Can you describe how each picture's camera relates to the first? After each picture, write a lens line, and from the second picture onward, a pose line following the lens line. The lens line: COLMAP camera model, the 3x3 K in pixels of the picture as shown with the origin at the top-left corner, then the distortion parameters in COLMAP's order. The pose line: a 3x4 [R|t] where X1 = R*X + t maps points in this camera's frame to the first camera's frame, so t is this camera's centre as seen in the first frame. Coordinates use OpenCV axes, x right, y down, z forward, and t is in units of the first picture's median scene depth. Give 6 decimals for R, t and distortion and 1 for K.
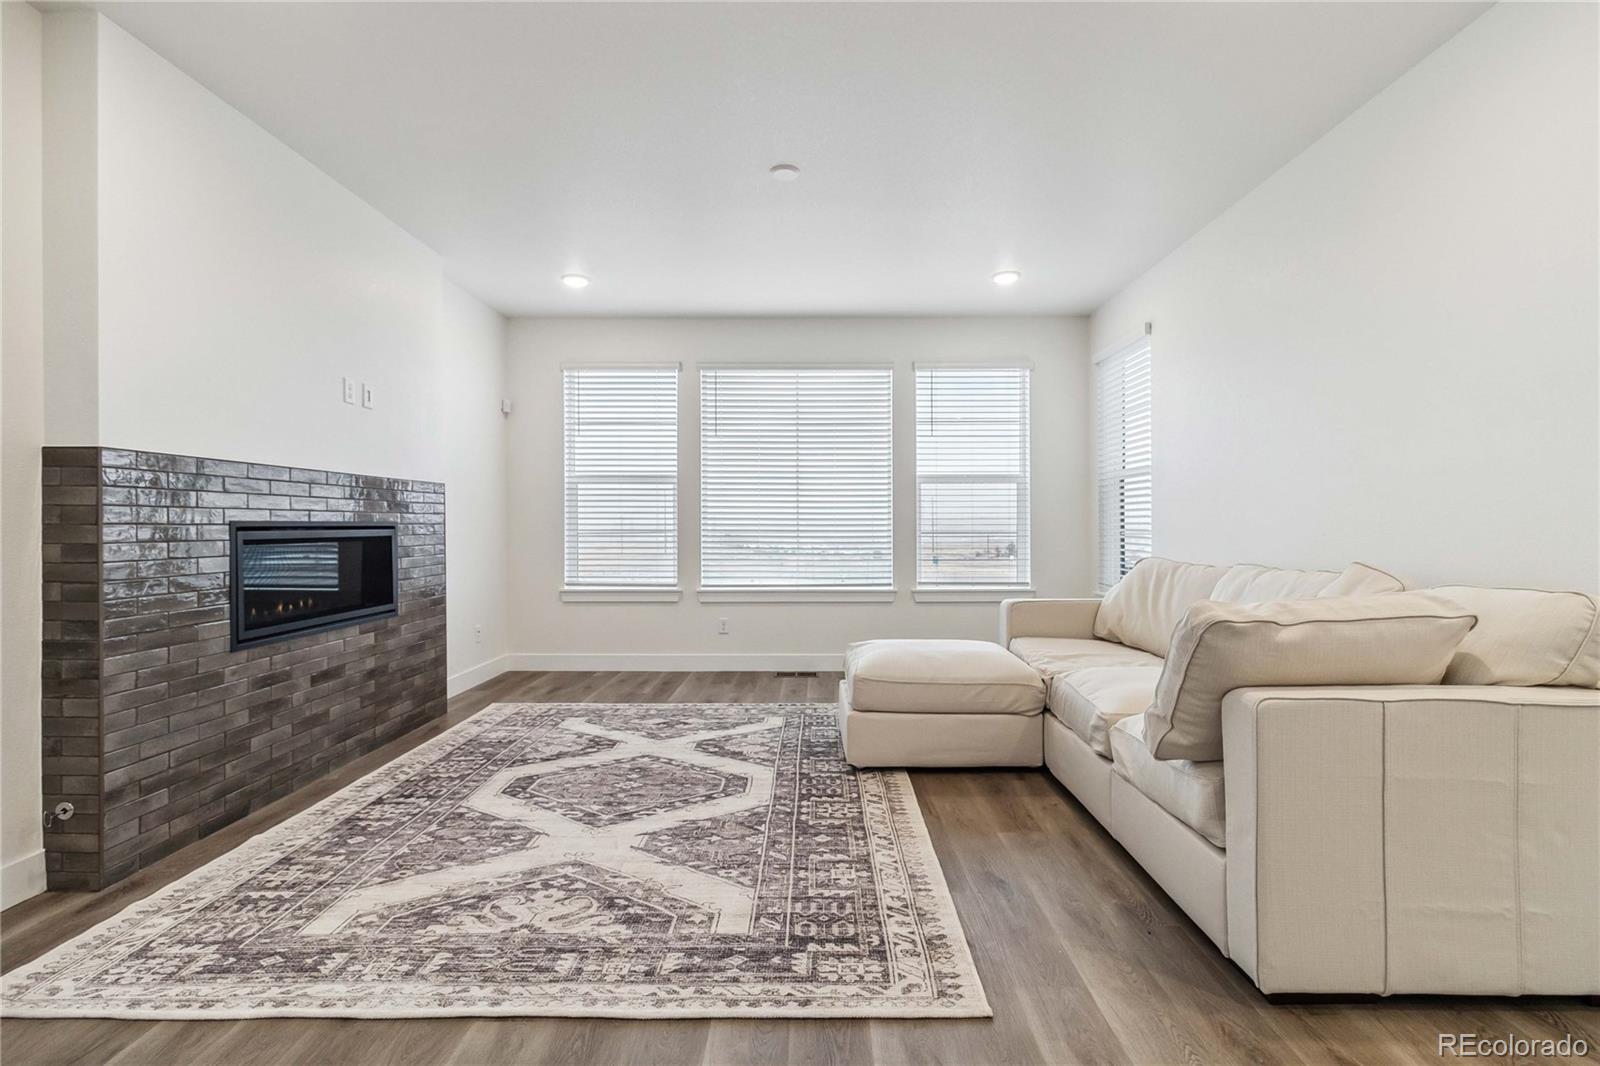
lens RADIAL K [[736.3, 0, 801.7], [0, 736.3, 526.4], [0, 0, 1]] dist [-0.002448, -0.000338]
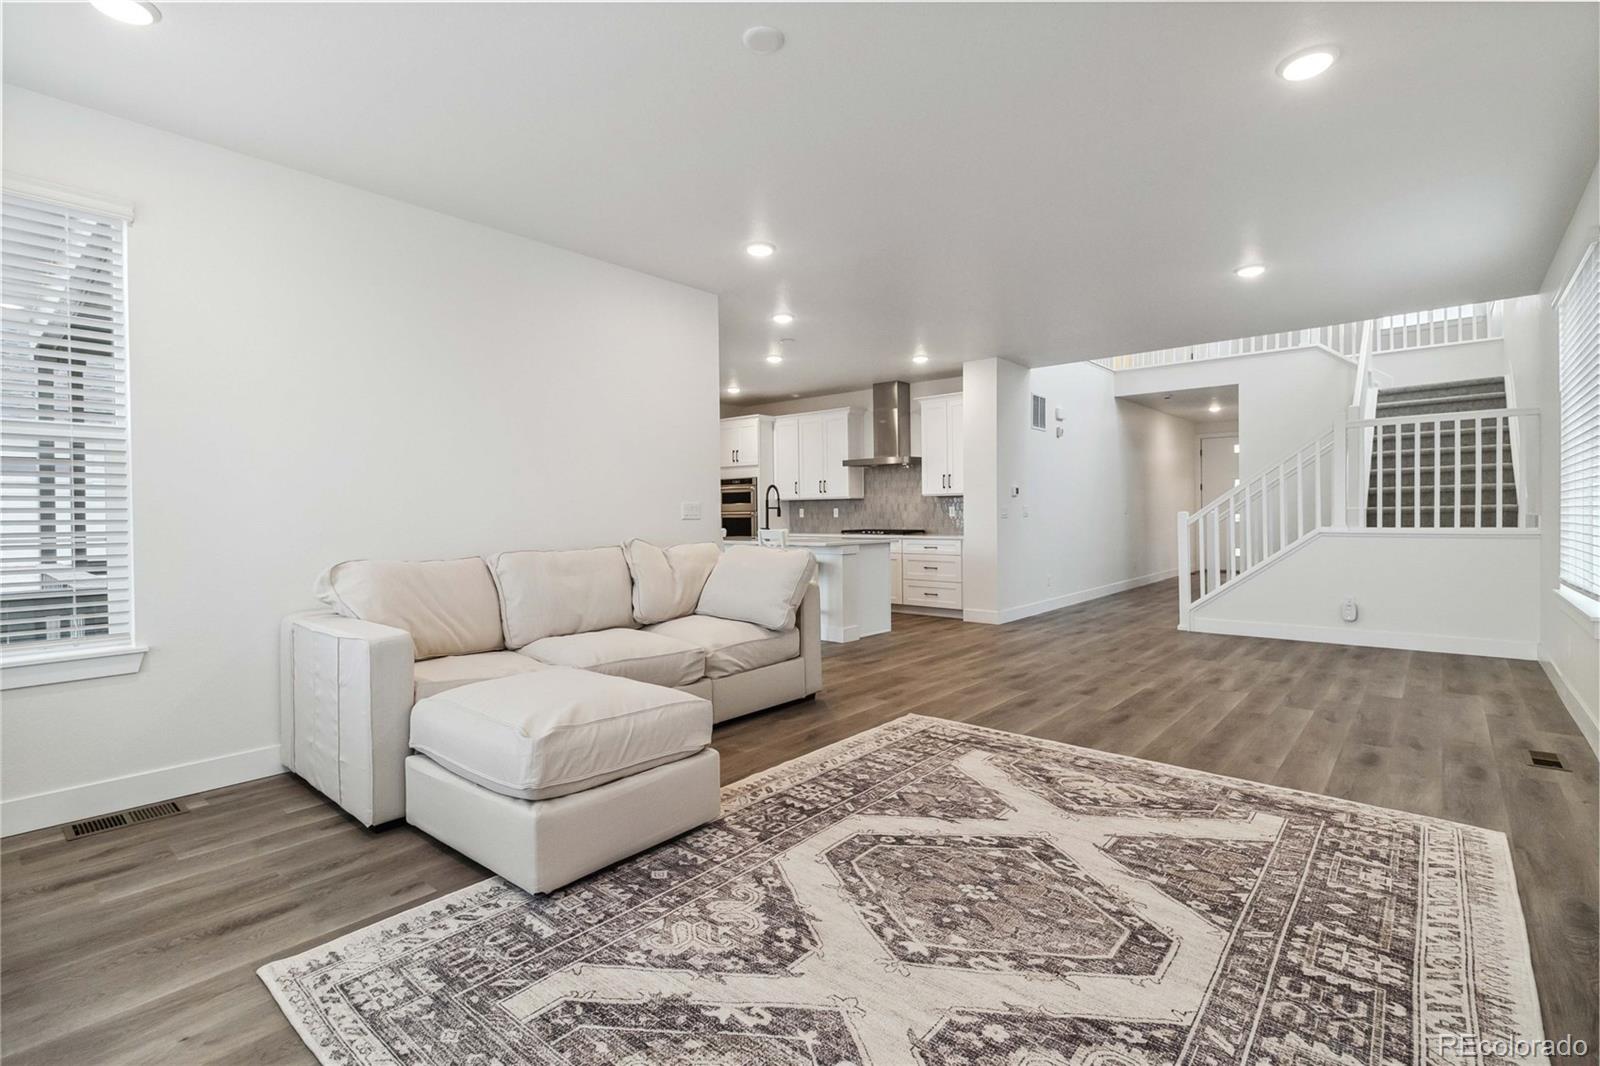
lens RADIAL K [[736.3, 0, 801.7], [0, 736.3, 526.4], [0, 0, 1]] dist [-0.002448, -0.000338]
pose [[-0.761858, 0.001517, 0.647742, -0.650885], [0.015850, 0.999741, 0.016301, -0.007462], [-0.647550, 0.022686, -0.761685, 1.895540]]
